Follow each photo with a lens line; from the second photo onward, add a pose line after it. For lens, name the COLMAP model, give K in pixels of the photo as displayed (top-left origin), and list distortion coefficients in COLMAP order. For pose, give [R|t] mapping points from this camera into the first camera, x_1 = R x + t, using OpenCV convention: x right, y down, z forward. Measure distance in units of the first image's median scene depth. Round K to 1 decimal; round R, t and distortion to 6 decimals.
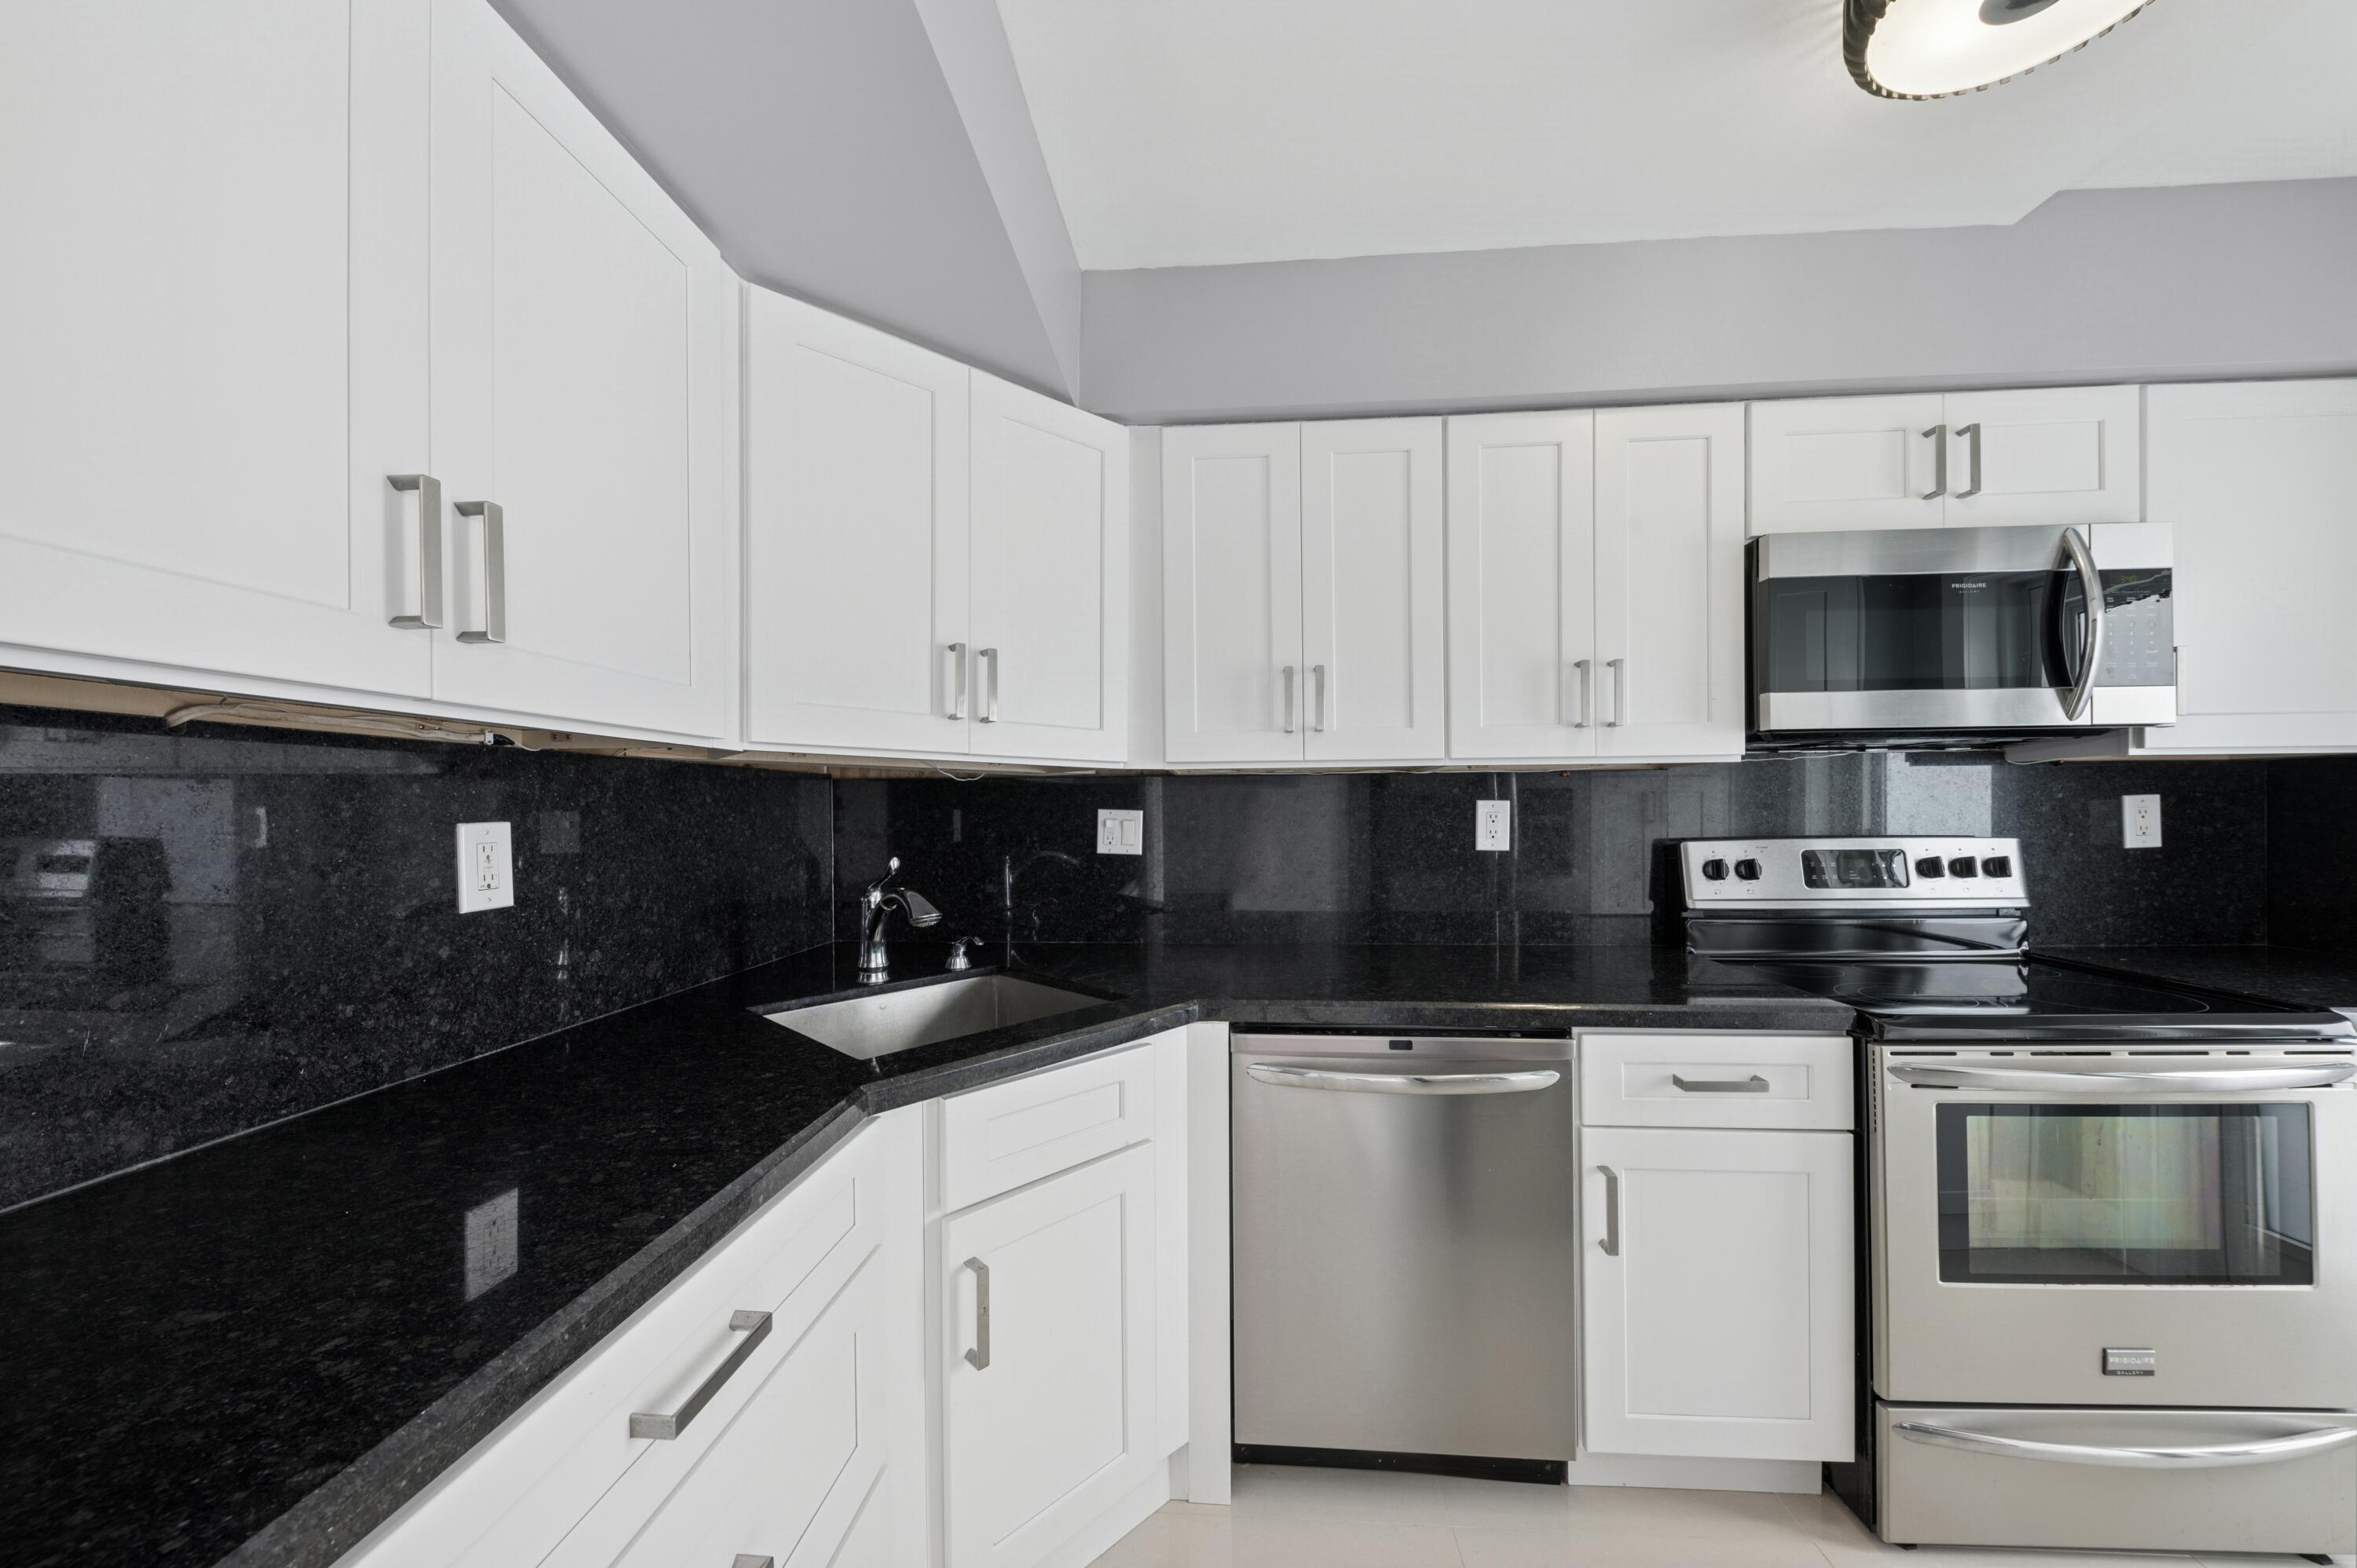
lens RADIAL K [[829.4, 0, 1173.4], [0, 829.4, 794.8], [0, 0, 1]] dist [0.001469, -0.003122]
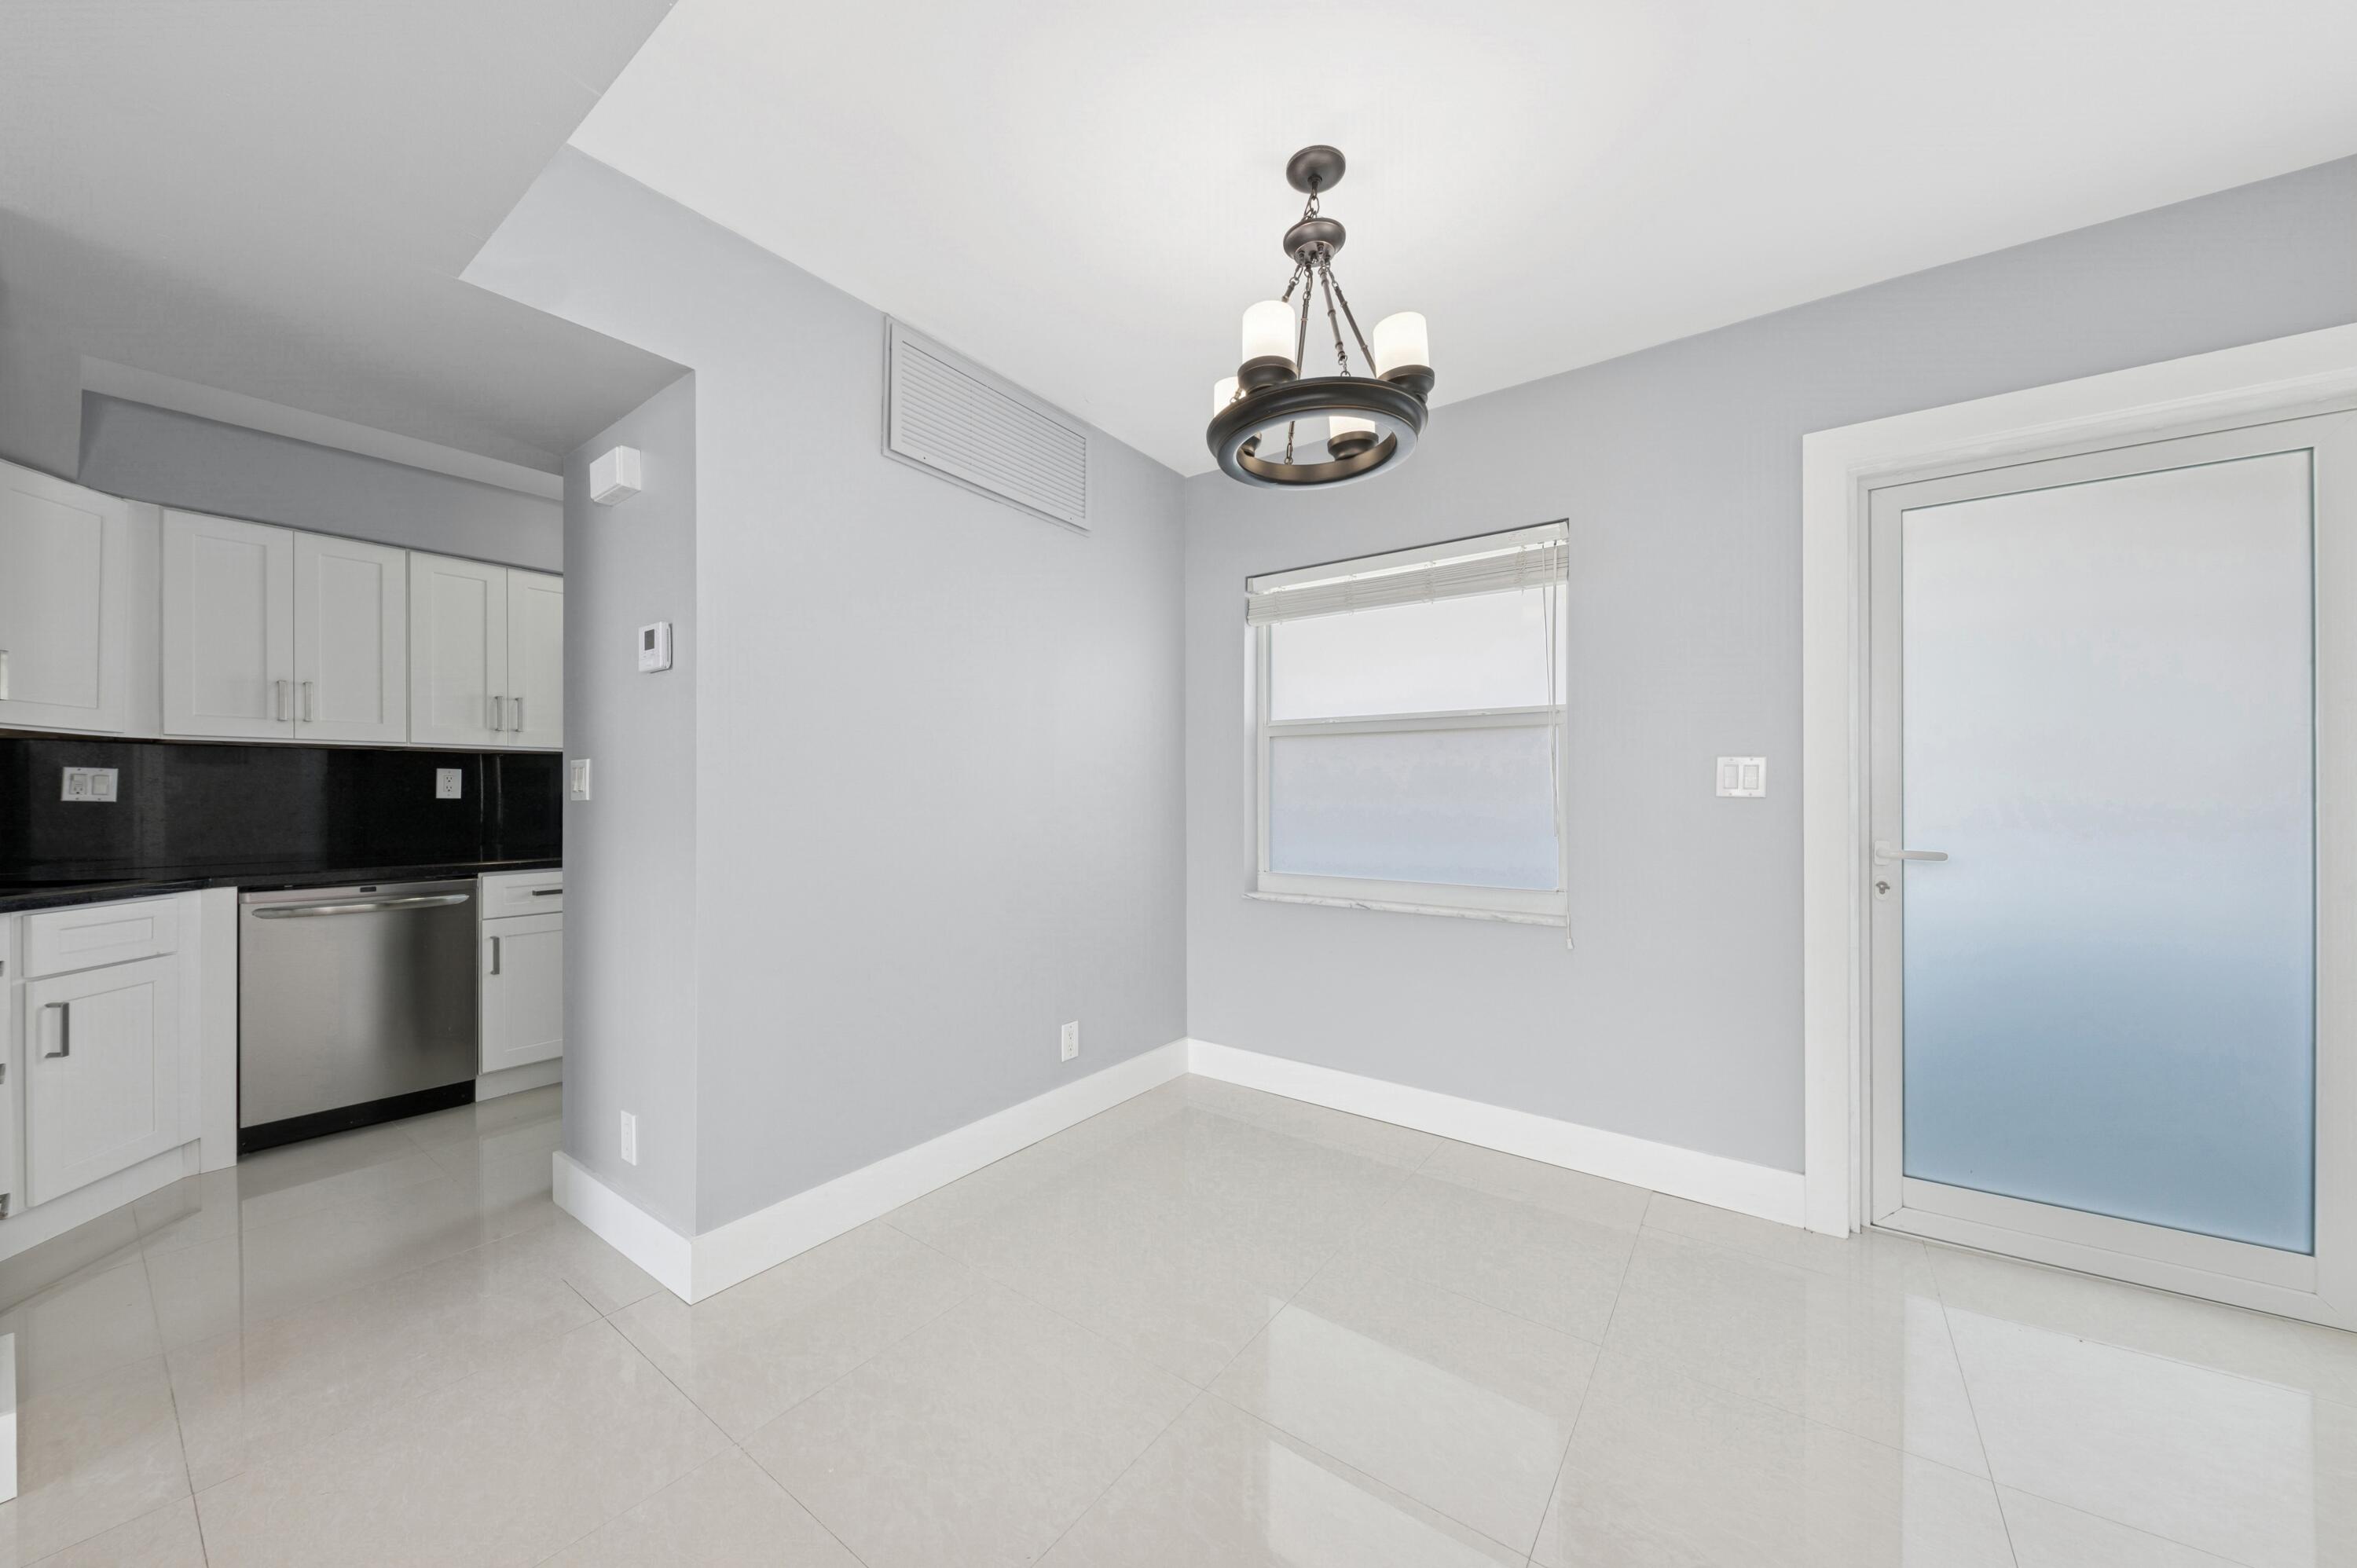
lens RADIAL K [[829.4, 0, 1173.4], [0, 829.4, 794.8], [0, 0, 1]] dist [0.001469, -0.003122]
pose [[0.528011, 0.005310, 0.849221, -0.360651], [-0.015491, 0.999874, 0.003380, 0.042483], [-0.849096, -0.014939, 0.528027, -1.544321]]
